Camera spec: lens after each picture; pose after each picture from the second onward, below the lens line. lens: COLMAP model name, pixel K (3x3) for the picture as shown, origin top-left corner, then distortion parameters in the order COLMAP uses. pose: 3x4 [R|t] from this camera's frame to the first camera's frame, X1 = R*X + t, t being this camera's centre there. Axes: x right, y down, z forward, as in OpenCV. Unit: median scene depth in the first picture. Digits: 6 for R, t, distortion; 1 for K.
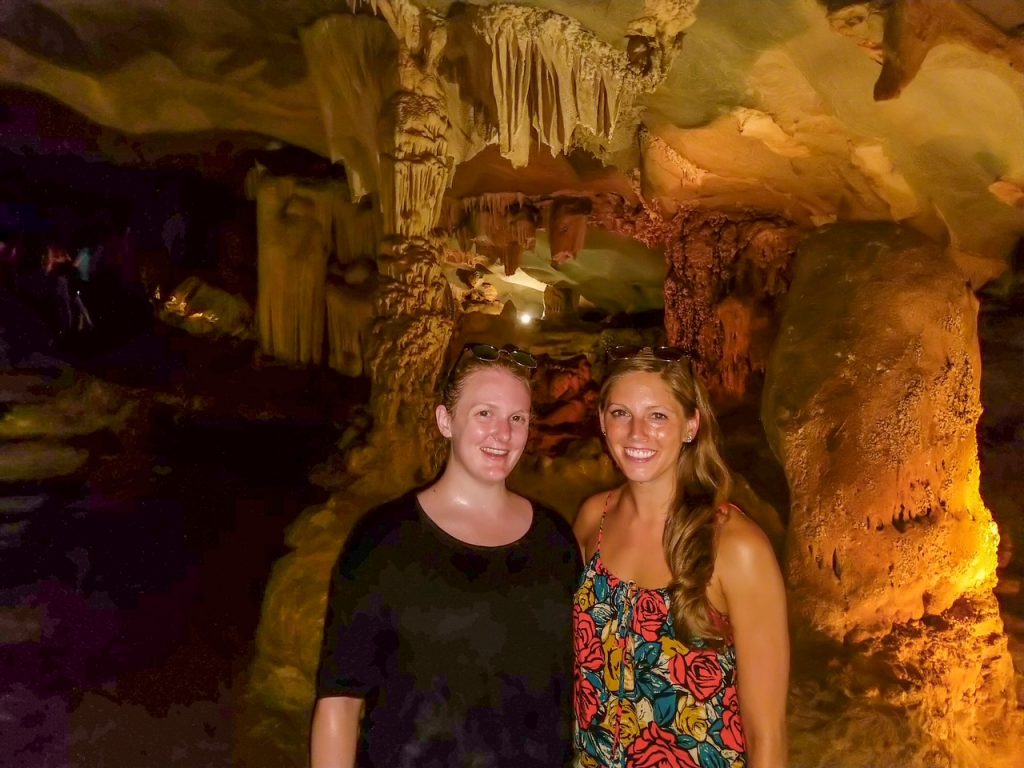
lens RADIAL K [[893.9, 0, 512.0], [0, 893.9, 384.0], [0, 0, 1]] dist [0.093001, 0.000210]
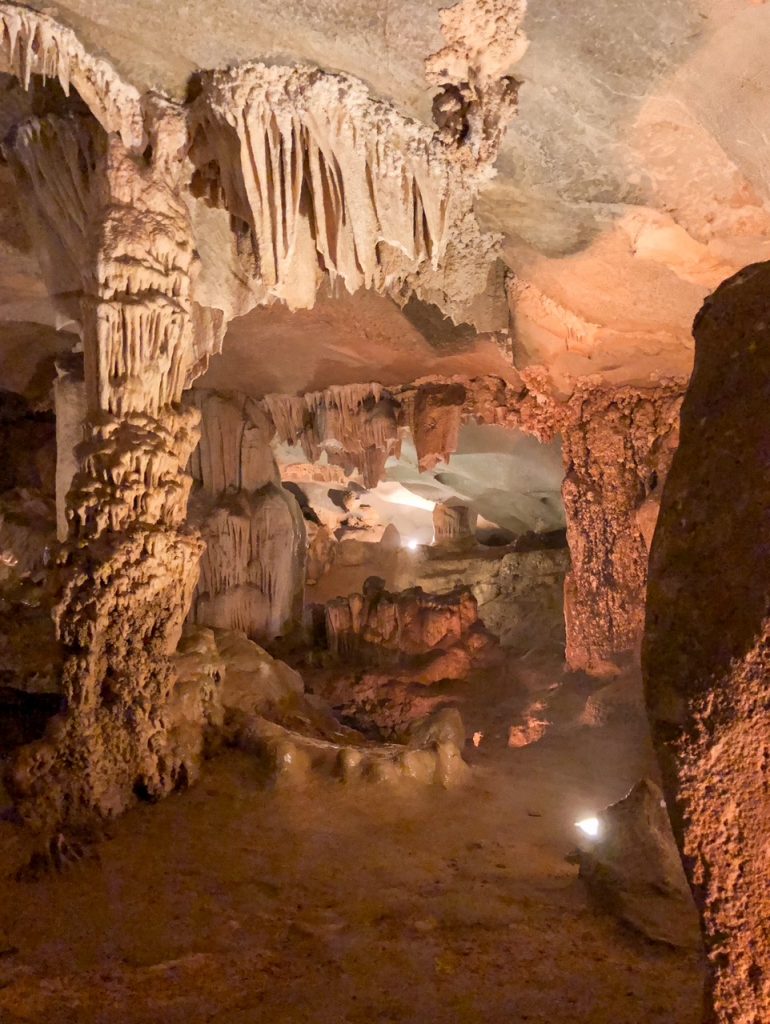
lens RADIAL K [[918.2, 0, 407.2], [0, 918.2, 511.4], [0, 0, 1]] dist [0.063422, -0.000513]
pose [[0.997276, -0.044229, -0.059025, 0.126156], [0.036721, 0.991762, -0.122722, -0.003431], [0.063966, 0.120220, 0.990684, 0.348516]]
